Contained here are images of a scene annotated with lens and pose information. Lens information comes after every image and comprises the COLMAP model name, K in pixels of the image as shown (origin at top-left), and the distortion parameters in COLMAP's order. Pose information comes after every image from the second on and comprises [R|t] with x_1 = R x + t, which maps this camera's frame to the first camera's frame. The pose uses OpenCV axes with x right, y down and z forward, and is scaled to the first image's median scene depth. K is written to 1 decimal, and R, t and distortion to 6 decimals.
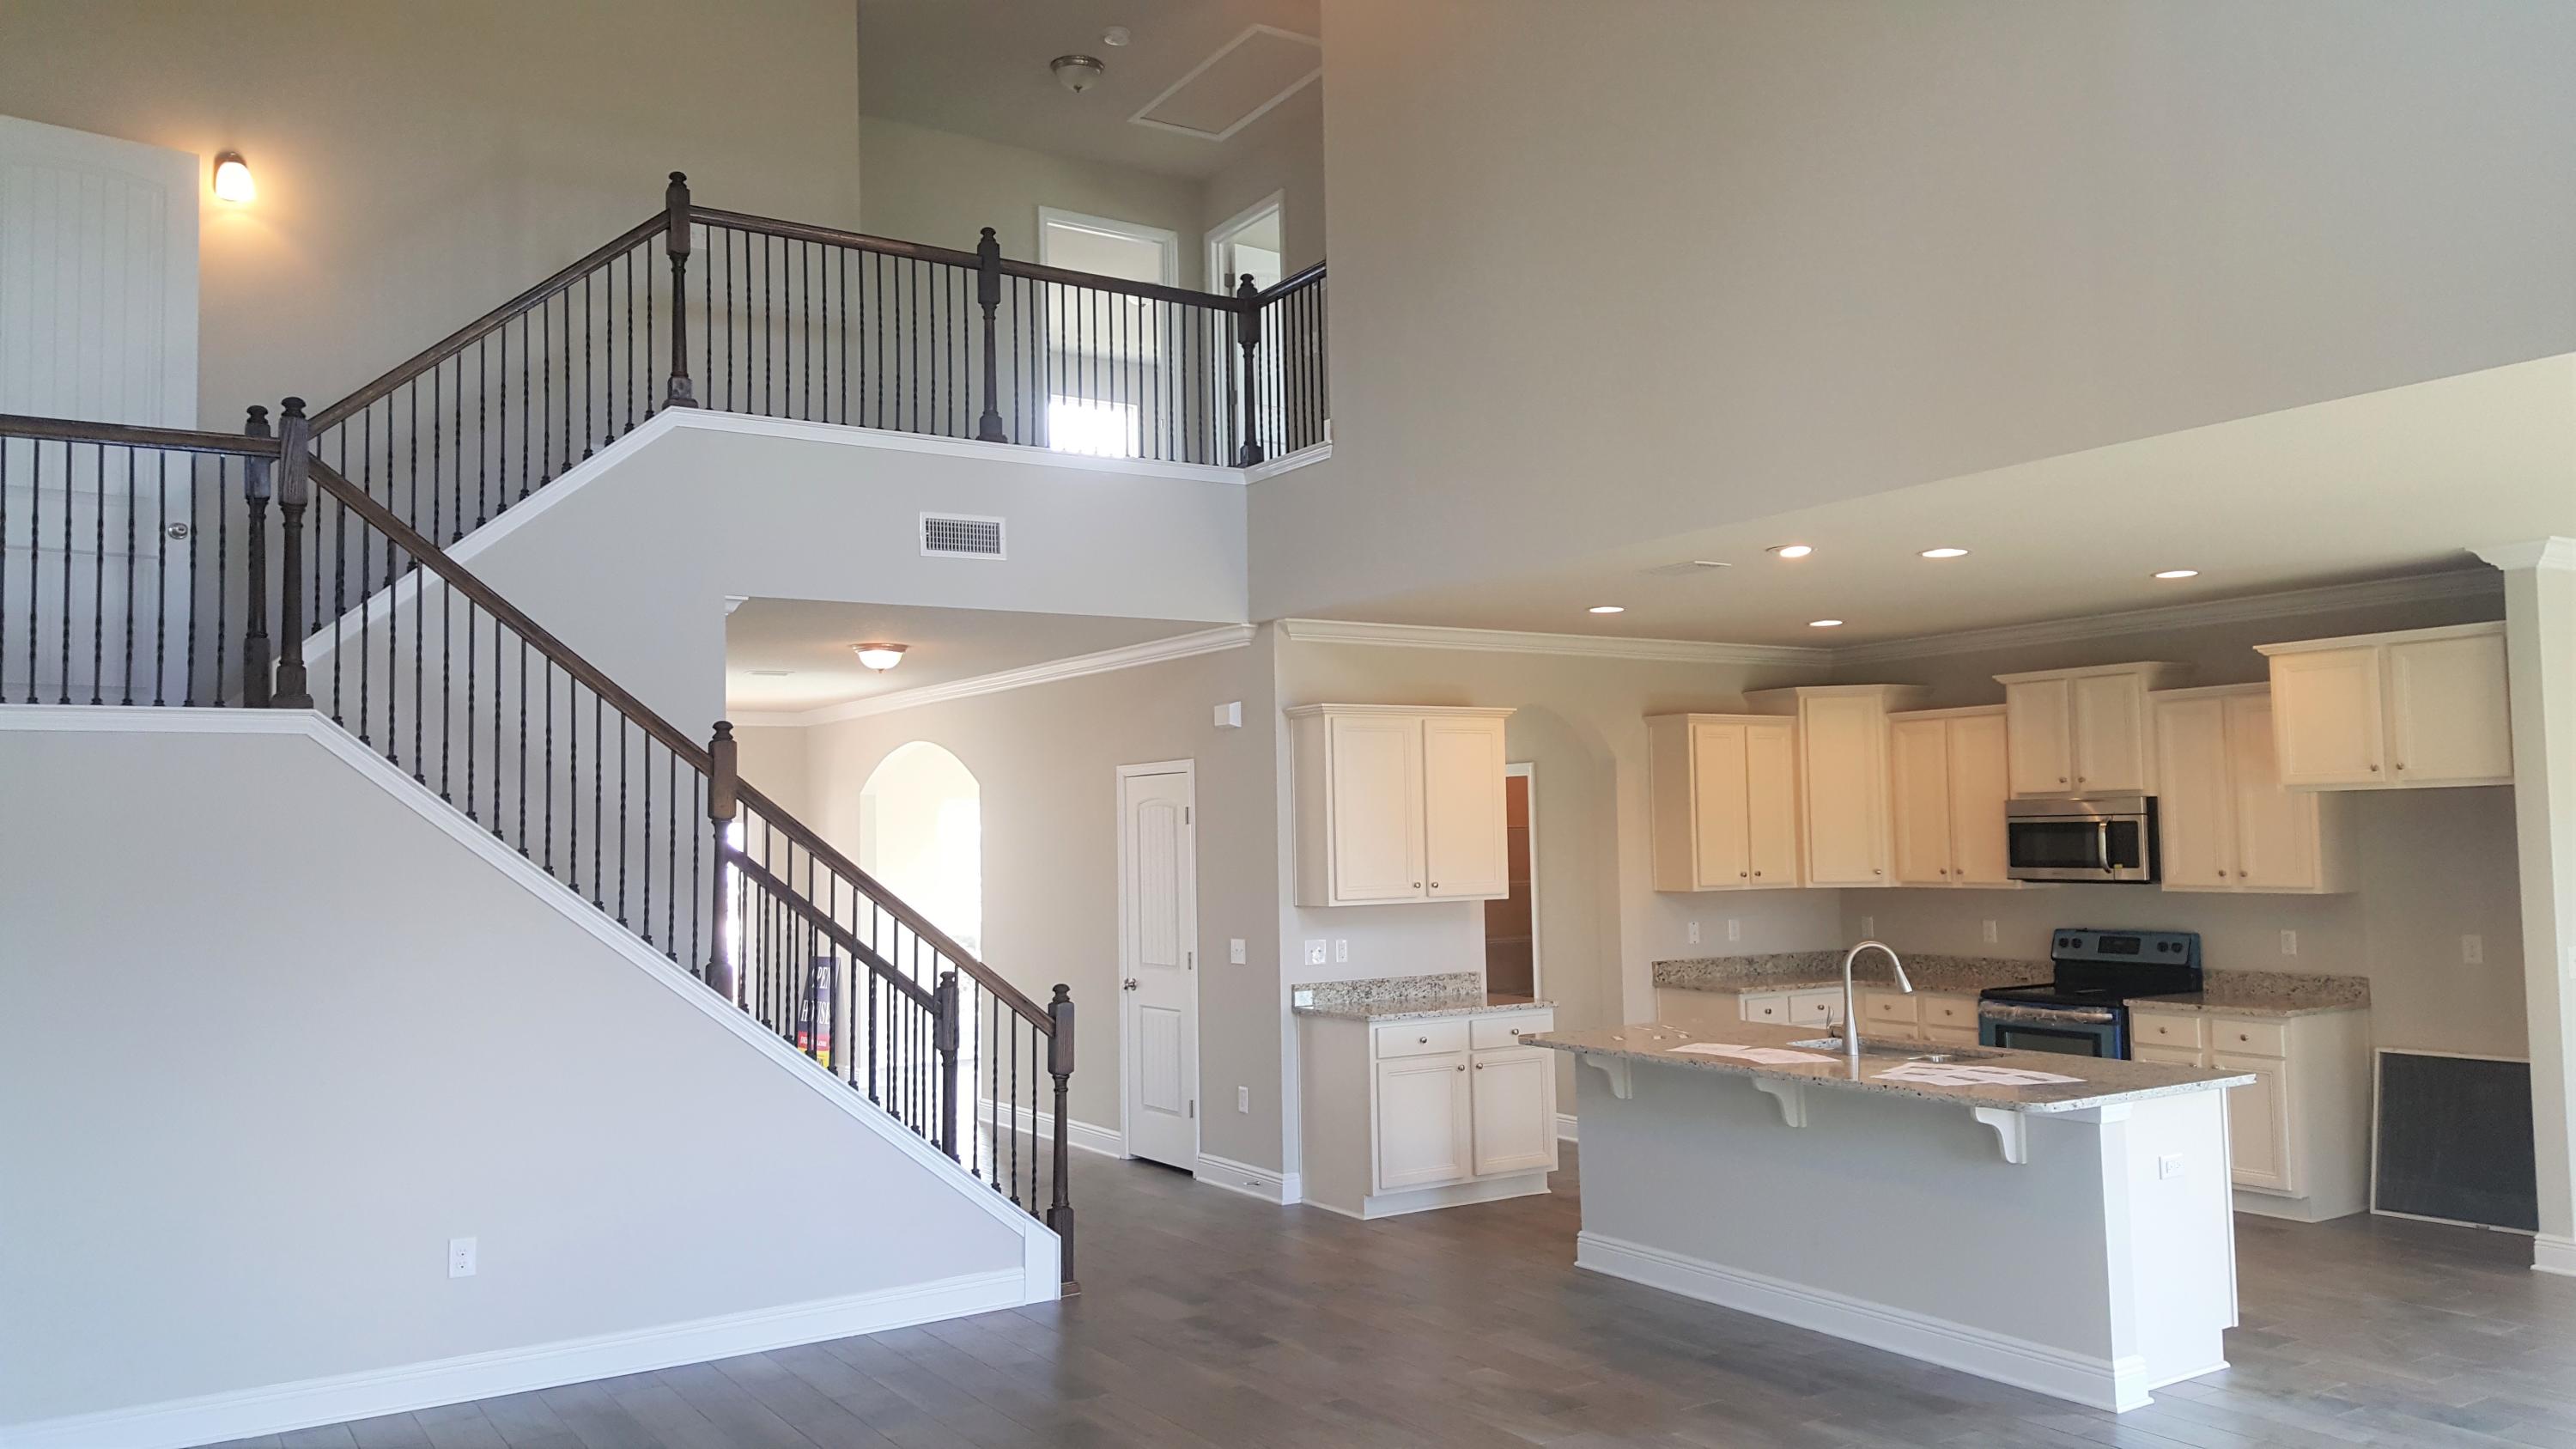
lens RADIAL K [[1913.2, 0, 1283.0], [0, 1913.2, 707.5], [0, 0, 1]] dist [0.129479, -0.188211]
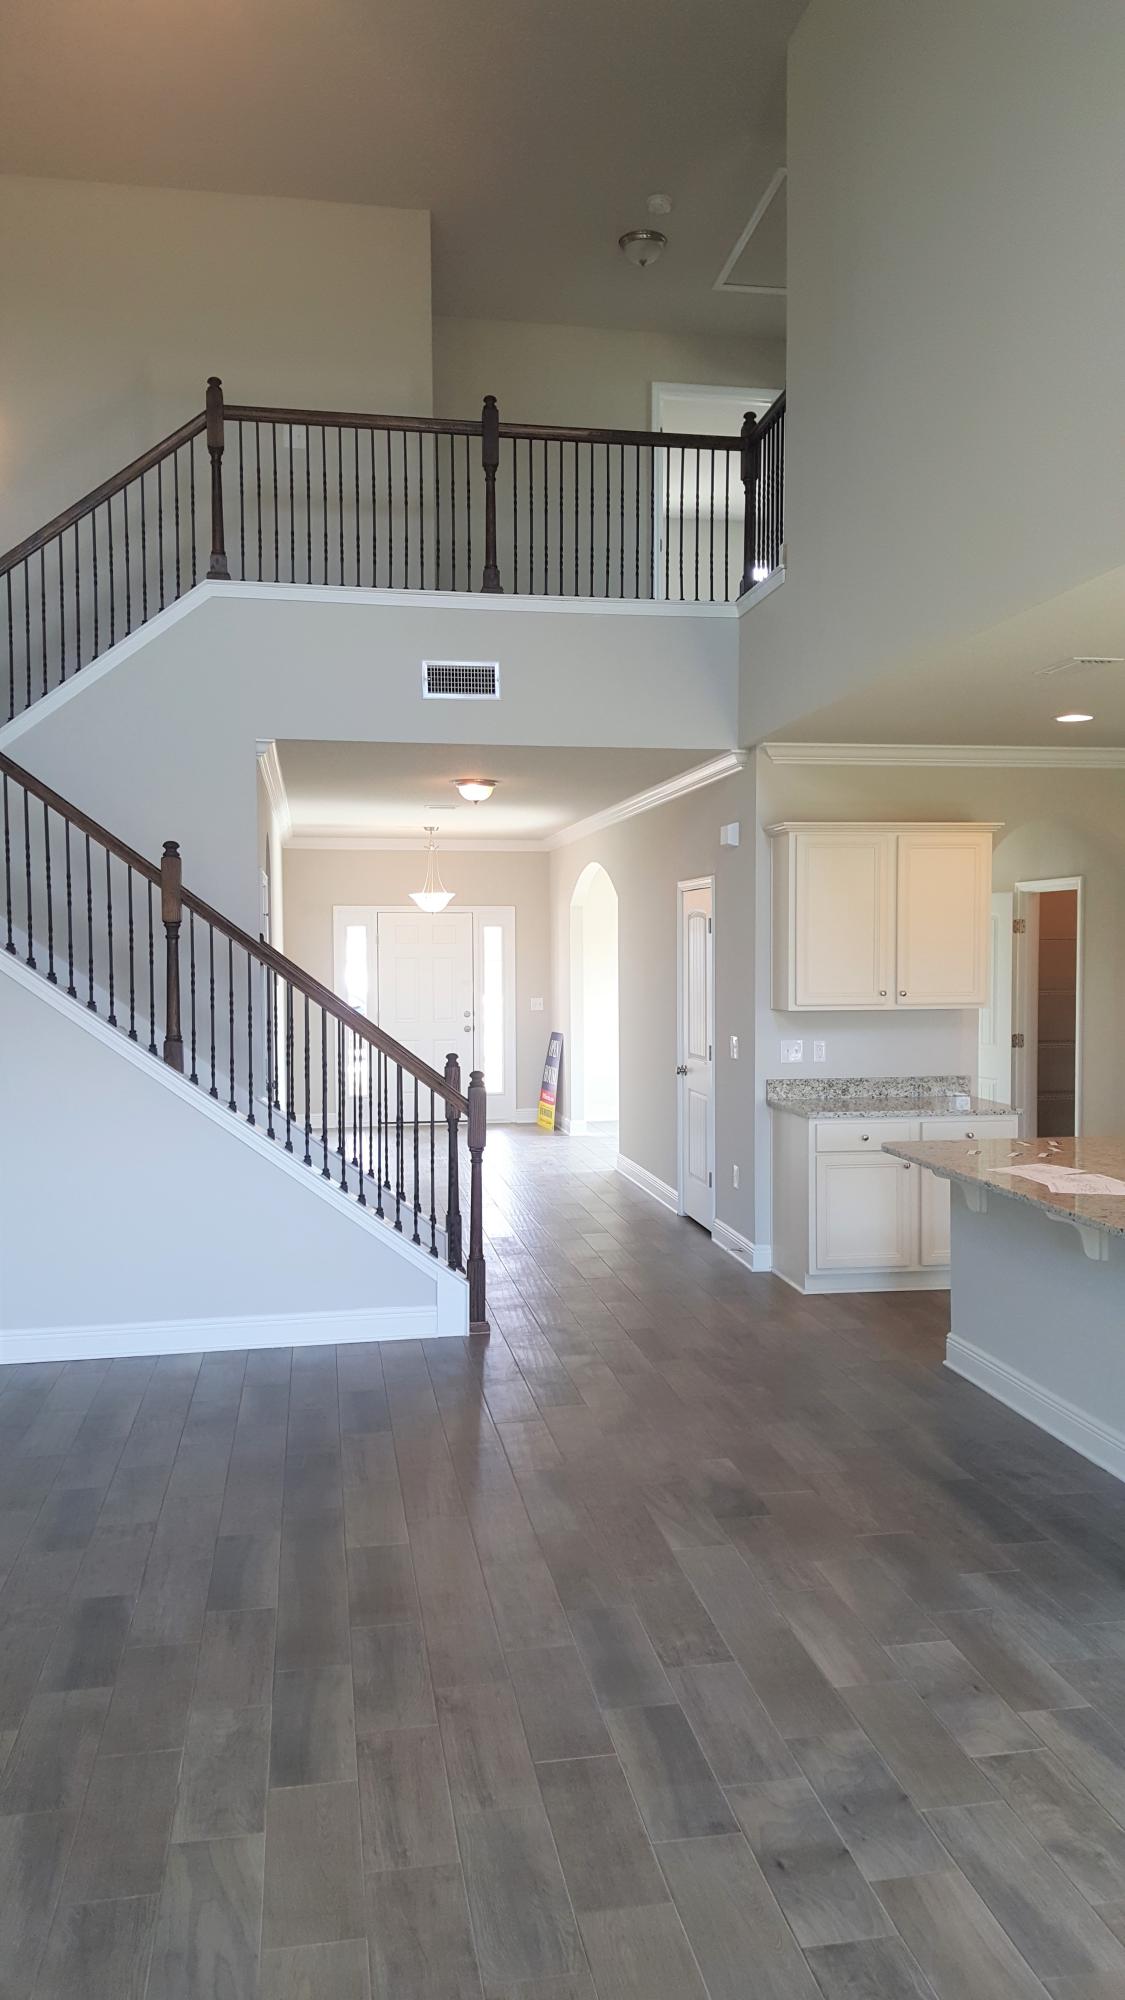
lens RADIAL K [[1479.3, 0, 562.5], [0, 1479.3, 1000.0], [0, 0, 1]] dist [0.128612, -0.193392]
pose [[0.921661, 0.031183, -0.386740, 0.232558], [0.010150, 0.994486, 0.104374, 0.009010], [0.387862, -0.100123, 0.916263, 0.182170]]
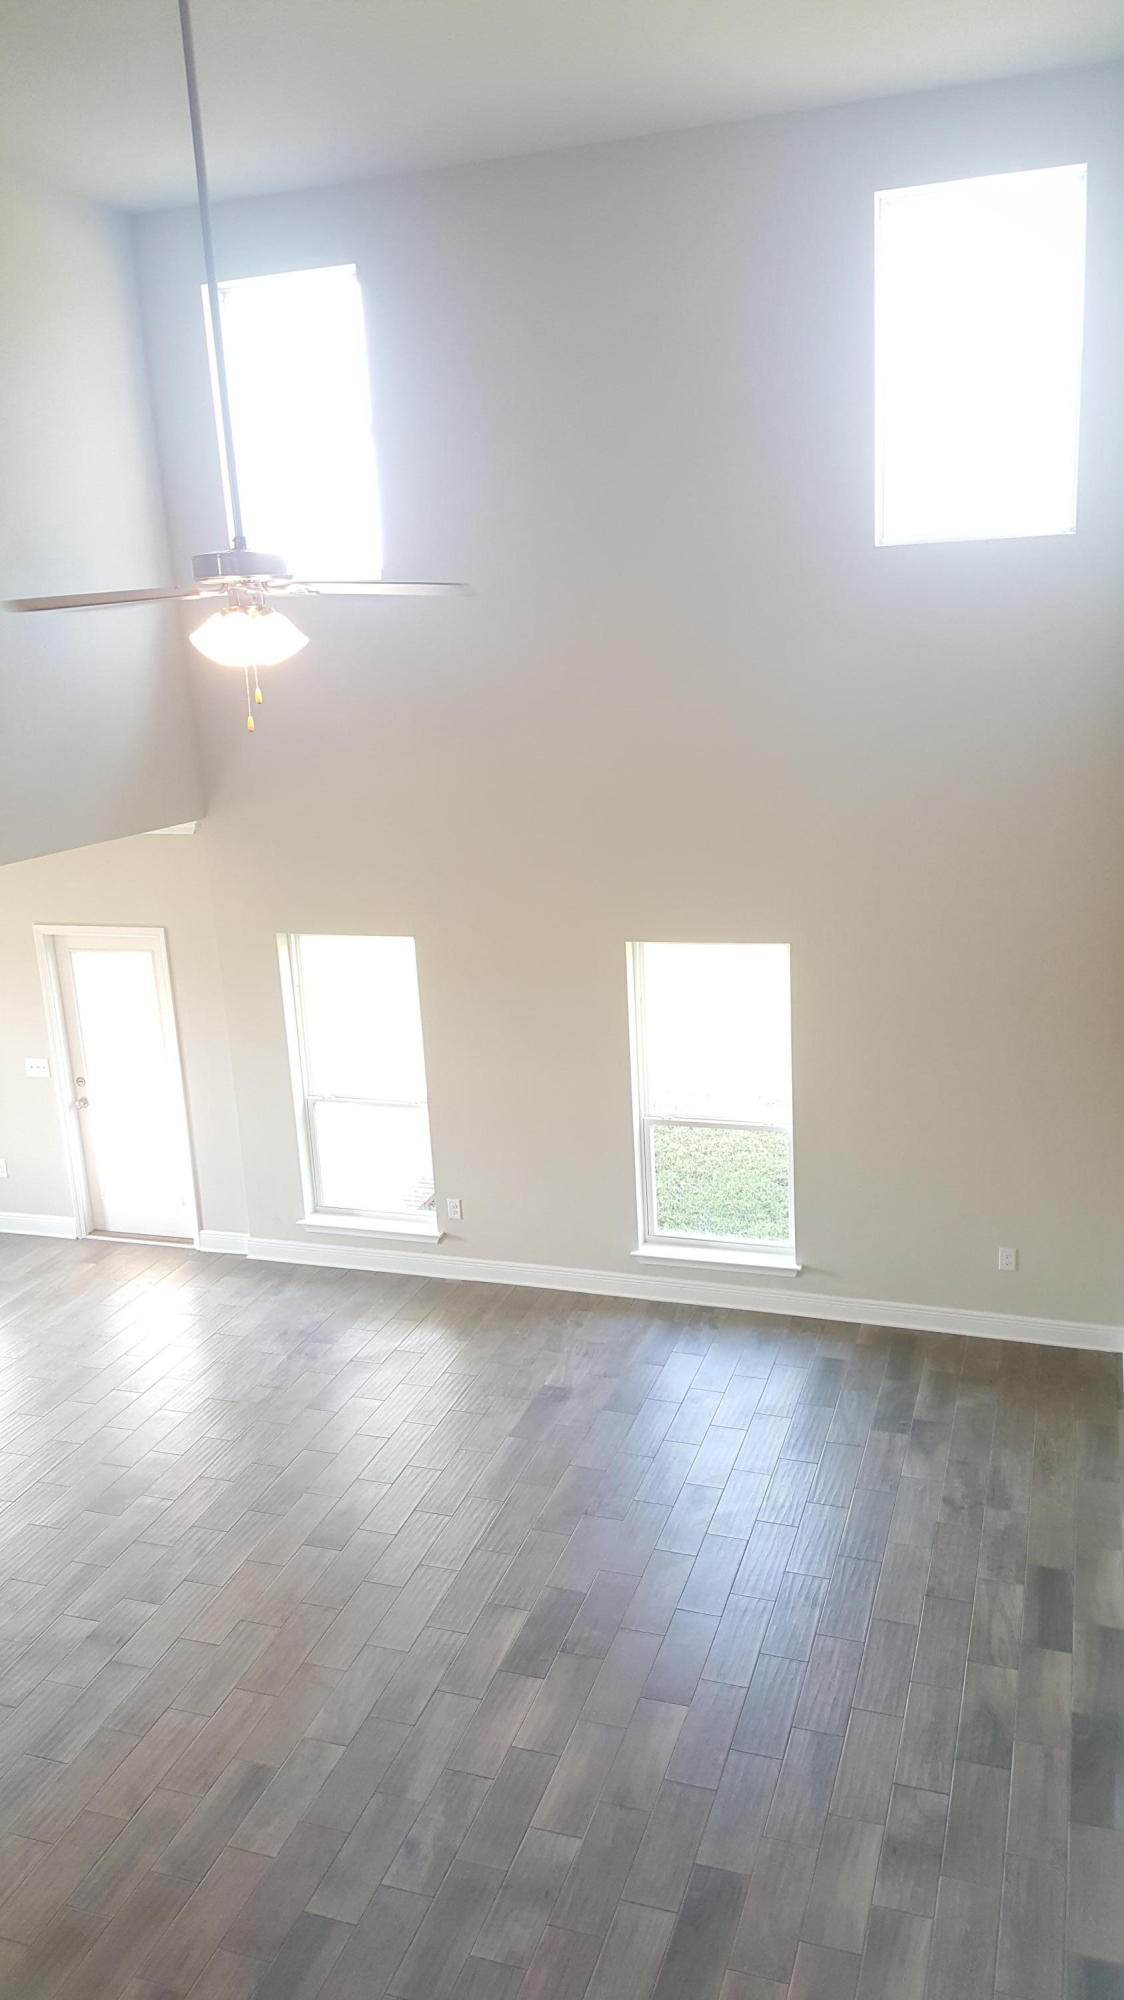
lens RADIAL K [[1479.3, 0, 562.0], [0, 1479.3, 1000.0], [0, 0, 1]] dist [0.128612, -0.193392]
pose [[-0.624972, -0.138924, 0.768186, -0.438287], [0.013078, 0.982036, 0.188238, -0.176302], [-0.780537, 0.127690, -0.611929, 0.693070]]
